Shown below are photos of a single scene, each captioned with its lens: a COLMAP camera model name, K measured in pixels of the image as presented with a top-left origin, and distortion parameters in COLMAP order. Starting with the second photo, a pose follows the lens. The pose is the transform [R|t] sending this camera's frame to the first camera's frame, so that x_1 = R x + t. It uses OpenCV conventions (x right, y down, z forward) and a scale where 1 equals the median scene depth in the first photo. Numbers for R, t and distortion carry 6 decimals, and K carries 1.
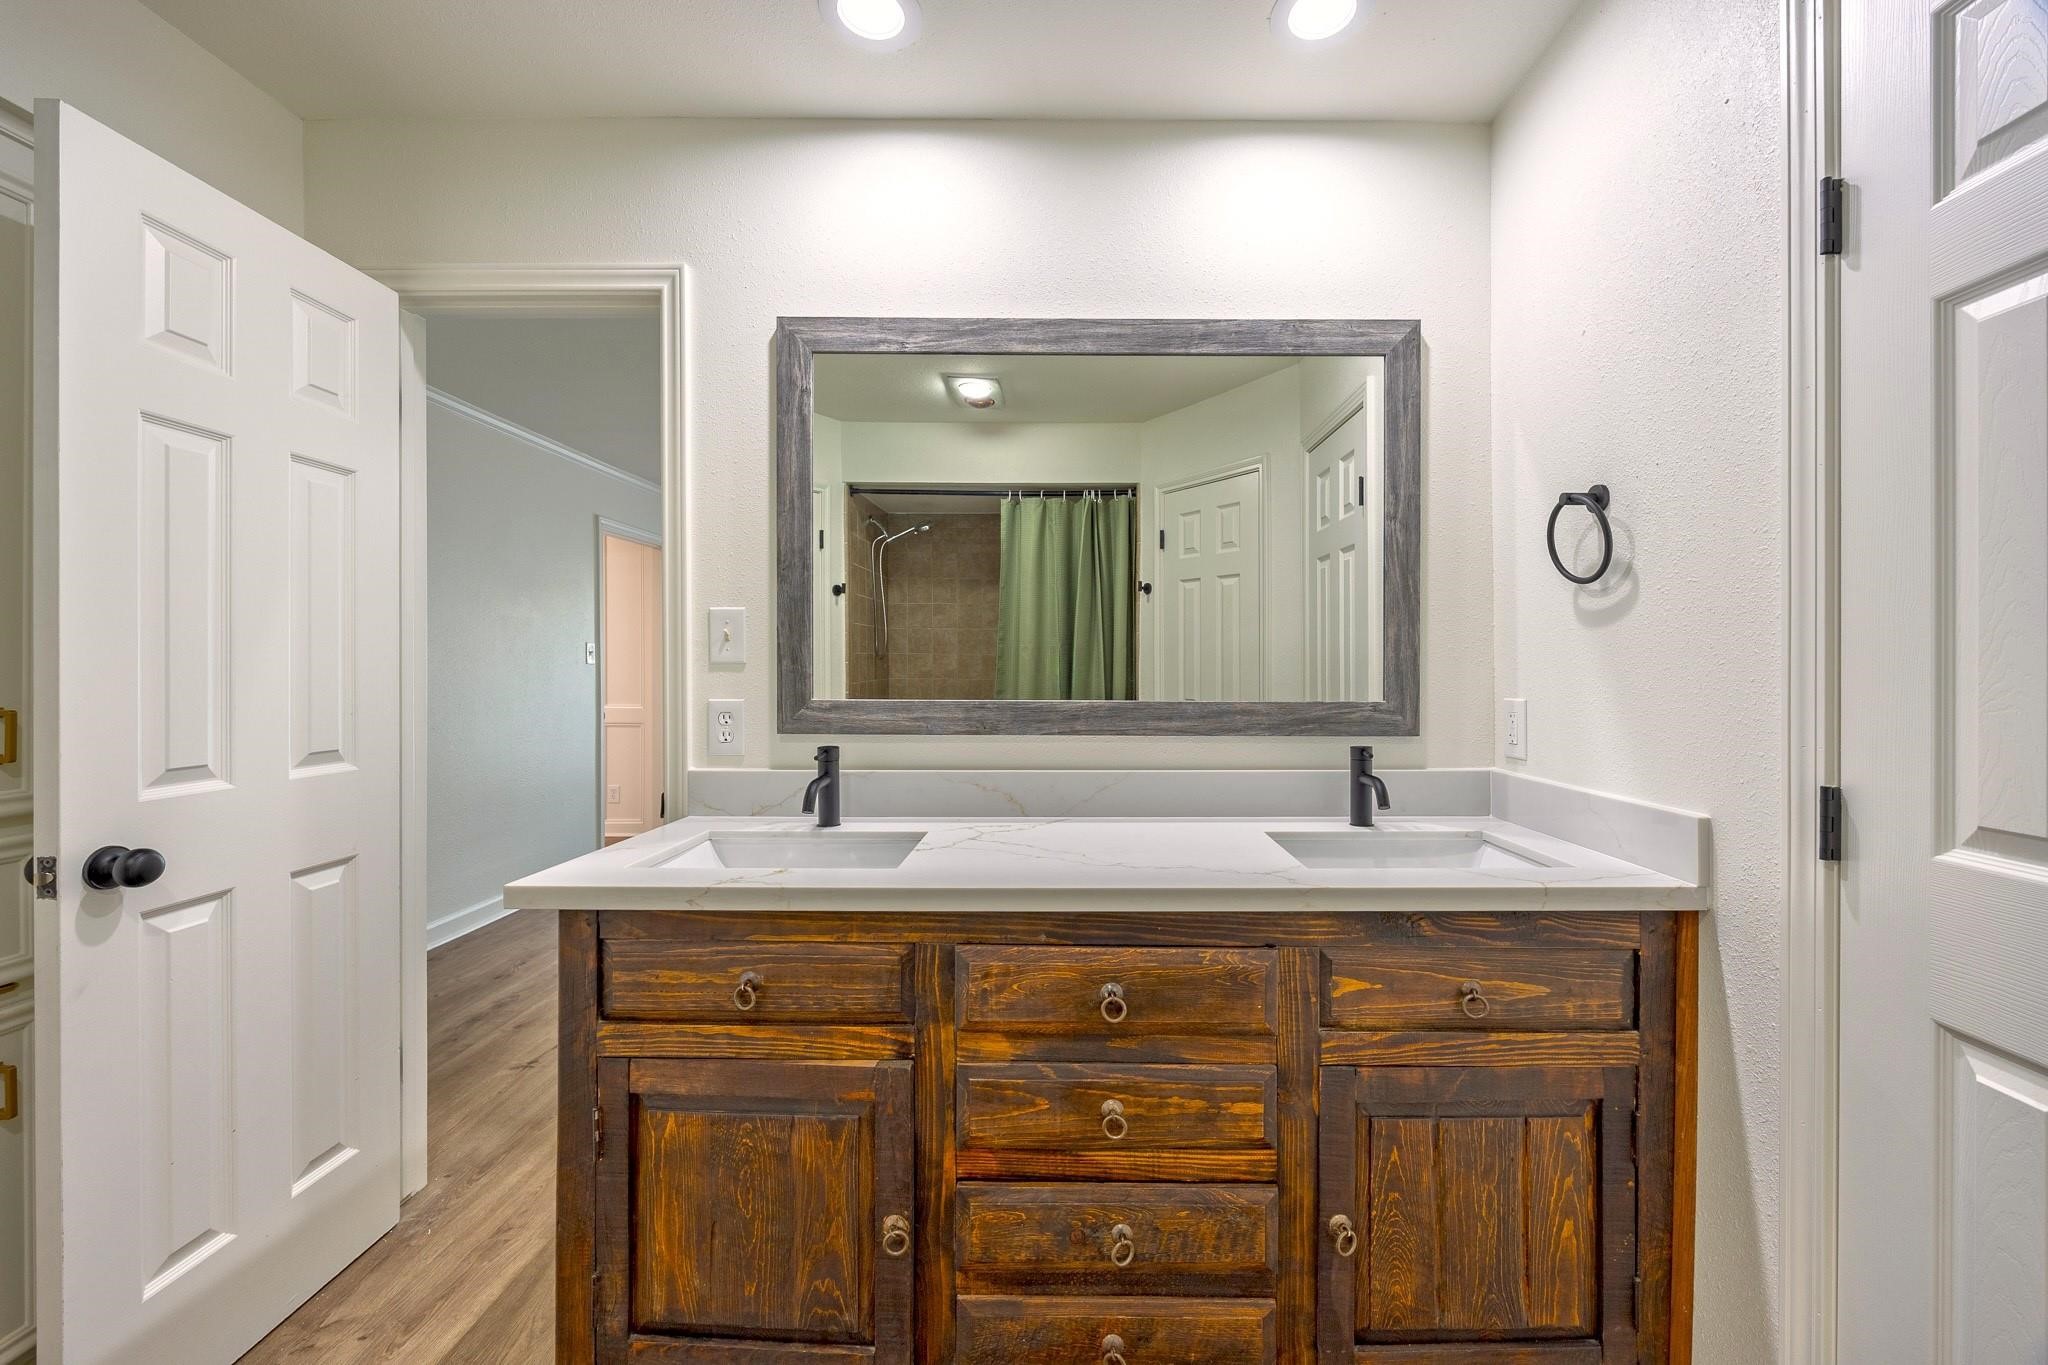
lens RADIAL K [[783.0, 0, 1052.1], [0, 783.0, 674.9], [0, 0, 1]] dist [-0.002168, 0.000199]
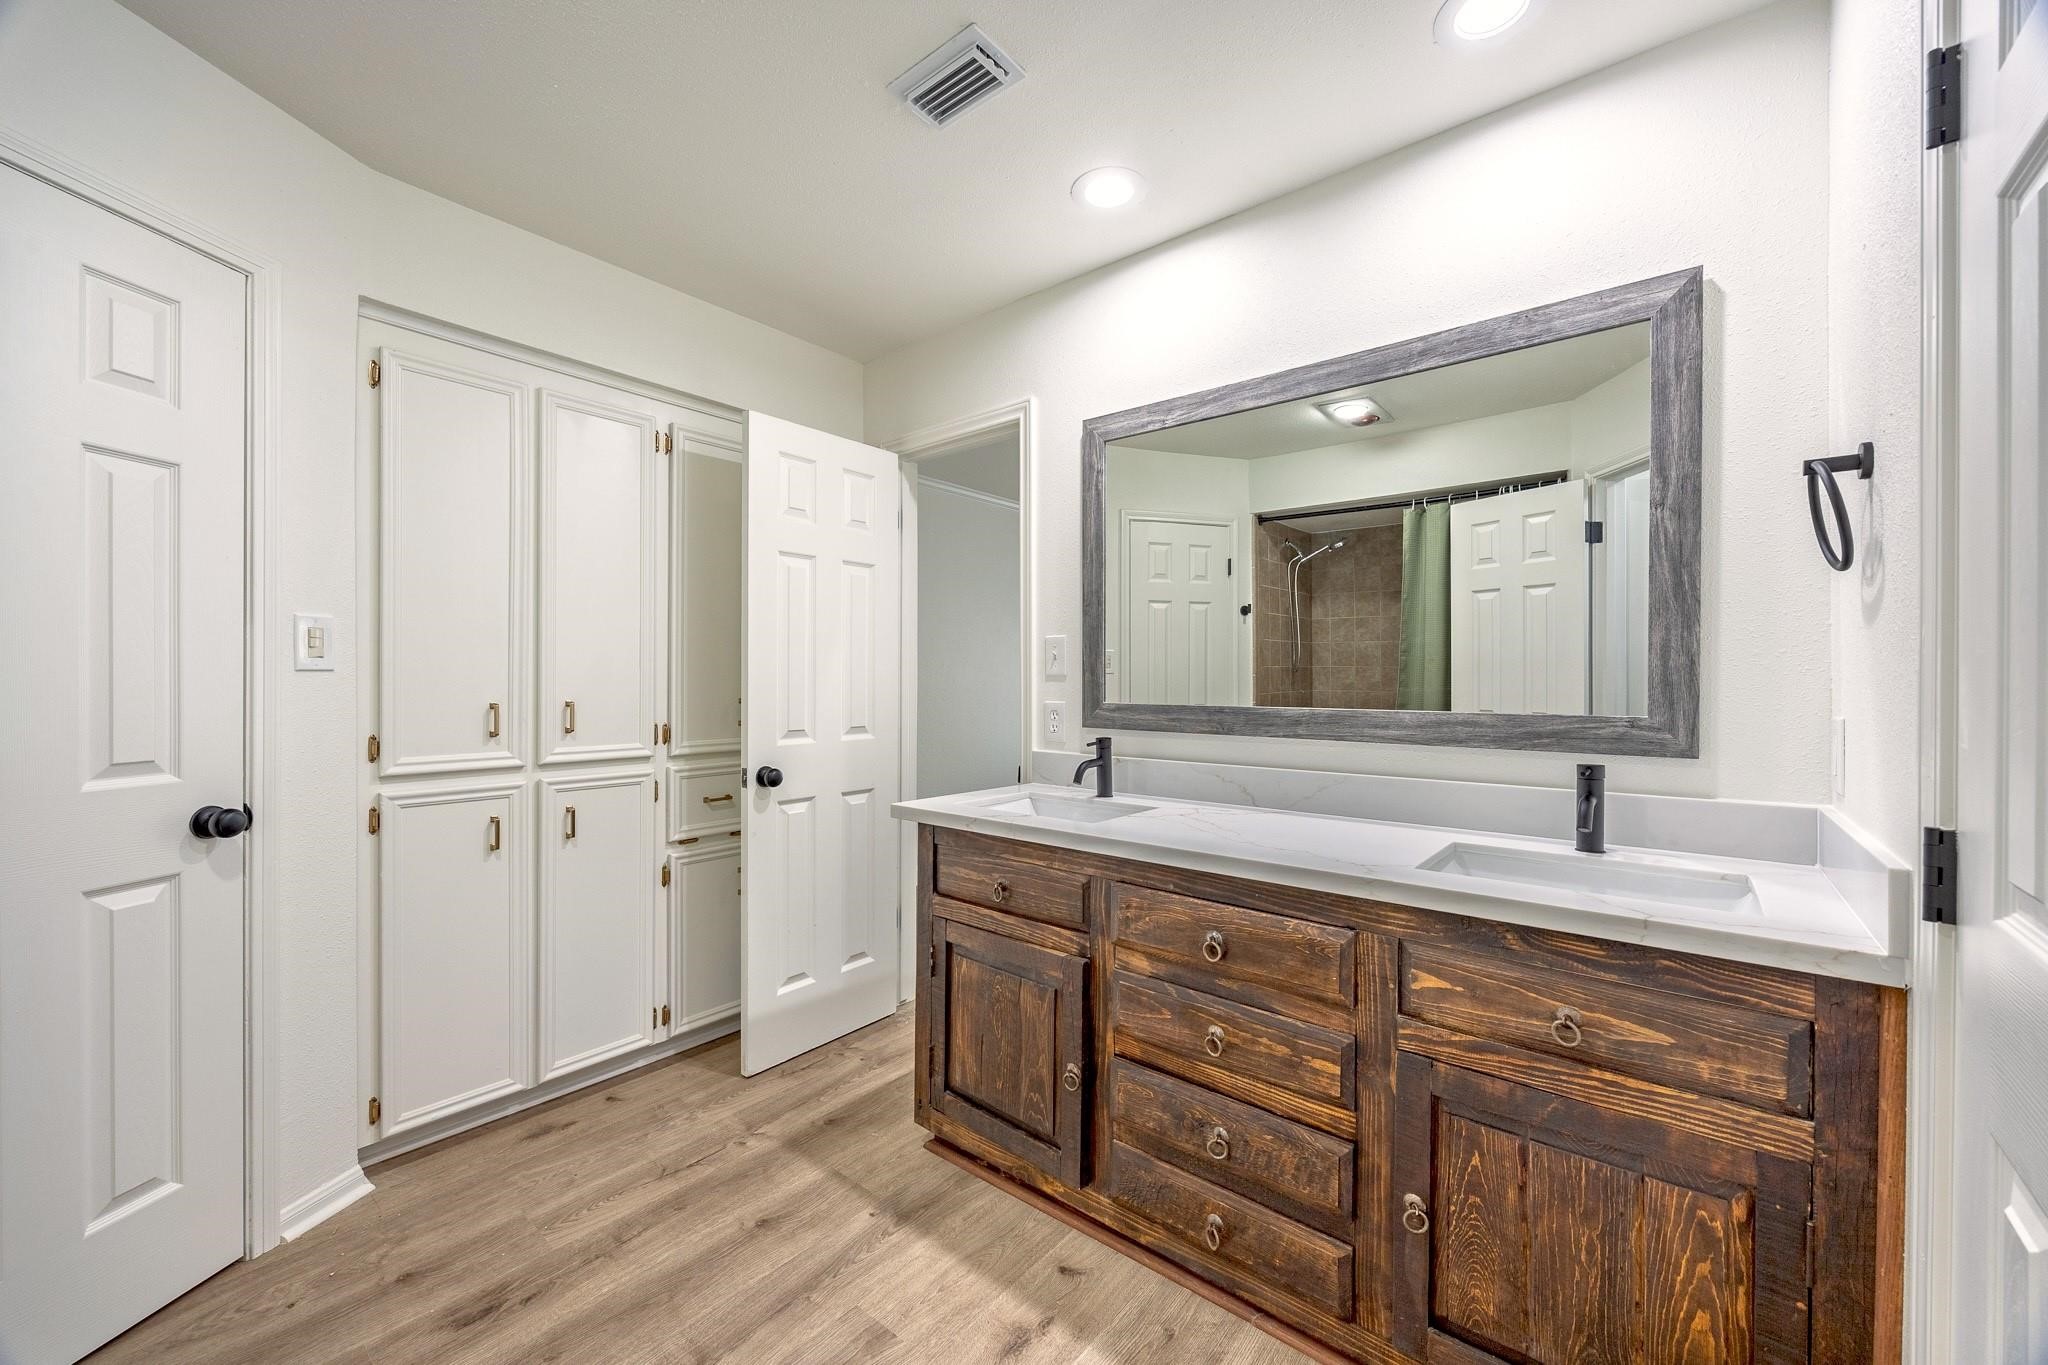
lens RADIAL K [[786.5, 0, 1067.5], [0, 786.5, 690.3], [0, 0, 1]] dist [-0.000407, -0.000294]
pose [[0.787211, 0.007668, -0.616636, 0.641491], [-0.006252, 0.999971, 0.004454, 0.006667], [0.616651, 0.000349, 0.787236, -0.124531]]
